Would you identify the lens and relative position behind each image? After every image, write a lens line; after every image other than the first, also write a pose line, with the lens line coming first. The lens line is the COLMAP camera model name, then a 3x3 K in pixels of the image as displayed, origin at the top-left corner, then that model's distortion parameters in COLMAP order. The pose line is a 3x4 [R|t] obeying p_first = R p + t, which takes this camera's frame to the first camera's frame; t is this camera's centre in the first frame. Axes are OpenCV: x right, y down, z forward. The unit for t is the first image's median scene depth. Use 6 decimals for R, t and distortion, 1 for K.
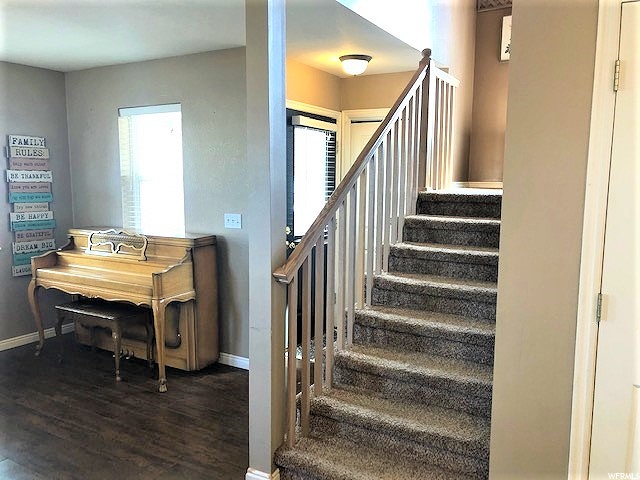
lens RADIAL K [[518.7, 0, 320.0], [0, 518.7, 240.0], [0, 0, 1]] dist [0.012782, -0.004000]
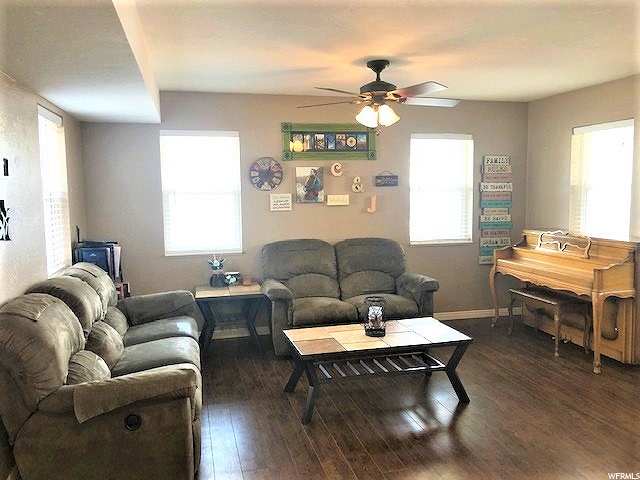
lens RADIAL K [[518.7, 0, 320.0], [0, 518.7, 240.0], [0, 0, 1]] dist [0.012782, -0.004000]
pose [[0.697676, 0.054378, -0.714347, 0.064658], [-0.069242, 0.997565, 0.008311, 0.028683], [0.713060, 0.043664, 0.699742, -0.212813]]
